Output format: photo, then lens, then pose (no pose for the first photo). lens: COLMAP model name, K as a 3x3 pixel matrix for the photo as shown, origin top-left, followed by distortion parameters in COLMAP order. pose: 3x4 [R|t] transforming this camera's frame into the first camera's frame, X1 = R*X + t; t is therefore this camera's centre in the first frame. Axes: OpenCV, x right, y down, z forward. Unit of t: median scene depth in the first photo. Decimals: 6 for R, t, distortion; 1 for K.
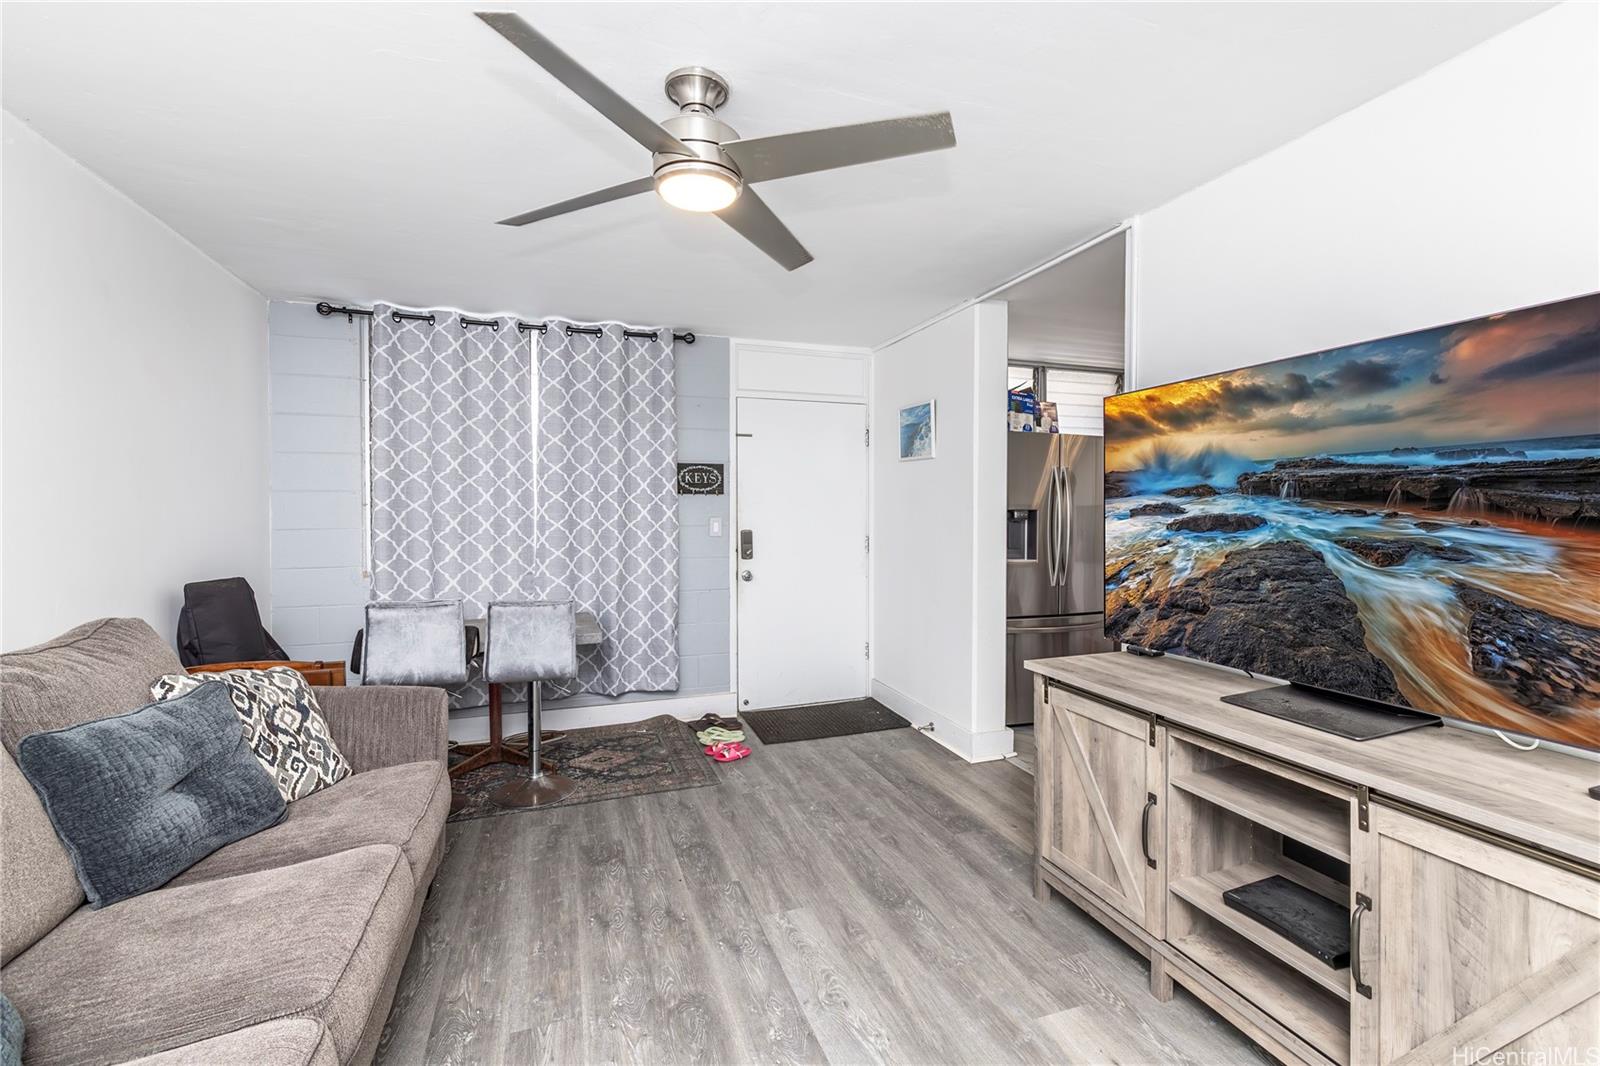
lens RADIAL K [[698.7, 0, 801.8], [0, 698.7, 523.4], [0, 0, 1]] dist [-0.000774, -0.000229]
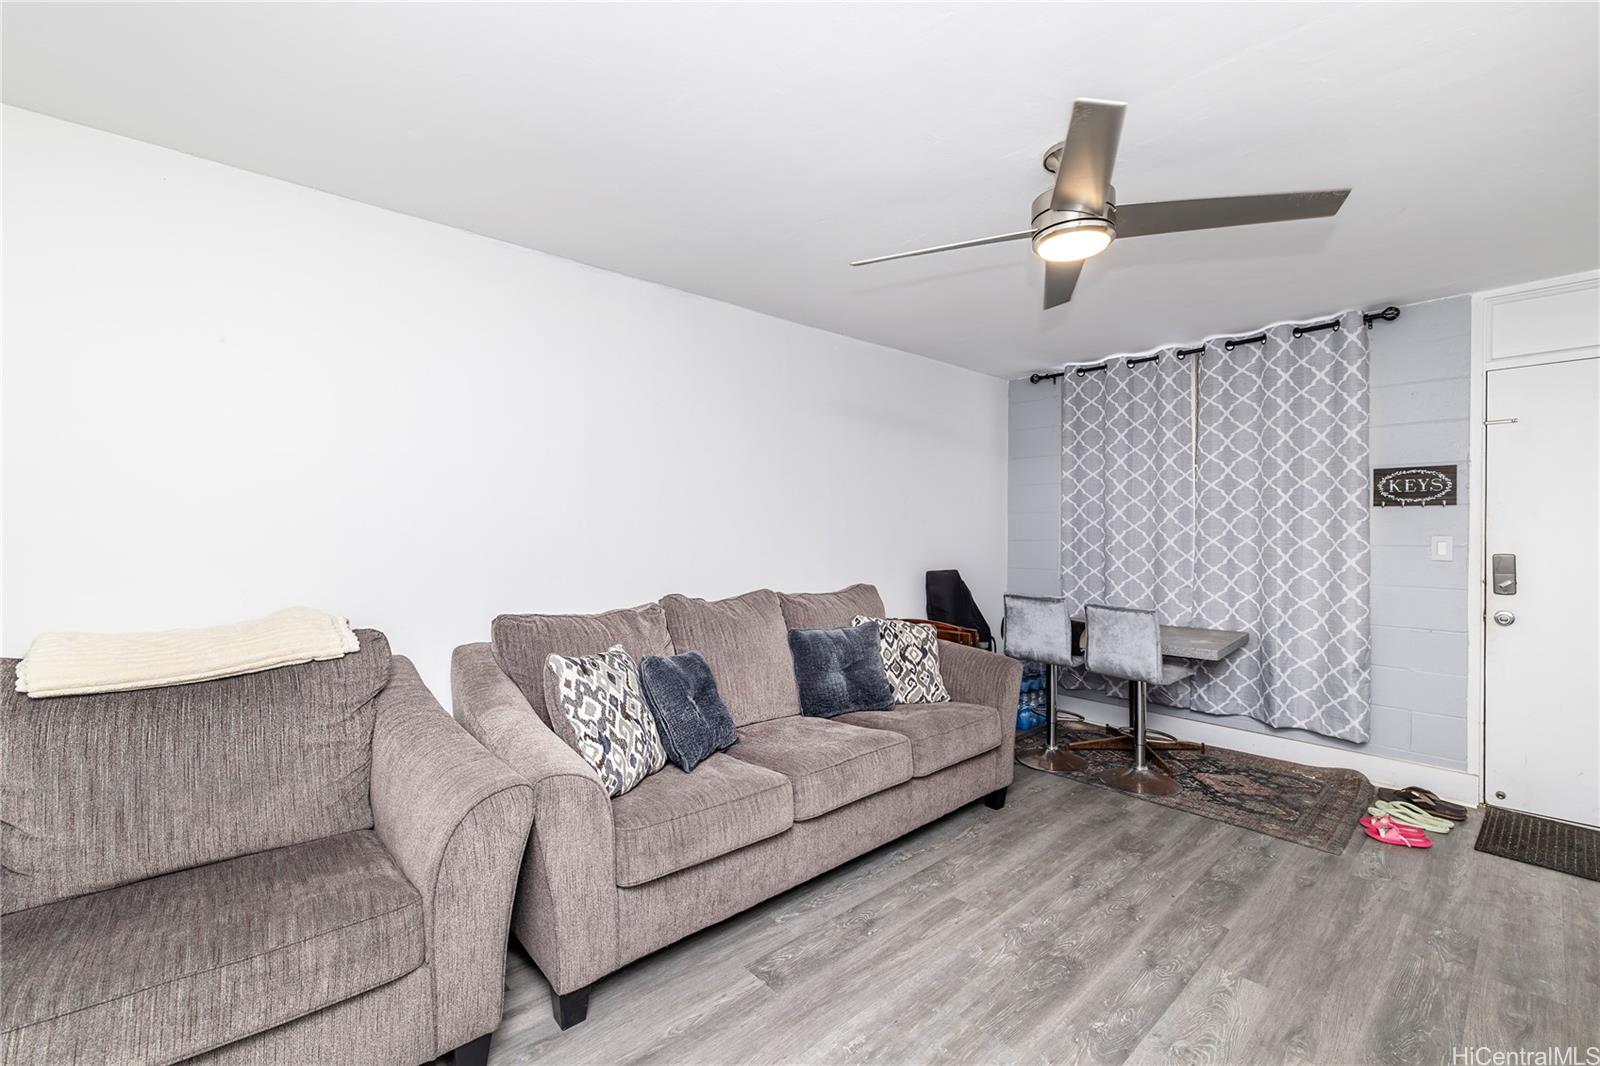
lens RADIAL K [[659.4, 0, 800.0], [0, 659.4, 533.0], [0, 0, 1]] dist [0.000892, 0.000257]
pose [[0.376922, 0.008102, -0.926209, 0.334641], [-0.016799, 0.999857, 0.001909, -0.001372], [0.926093, 0.014839, 0.377004, 0.095175]]
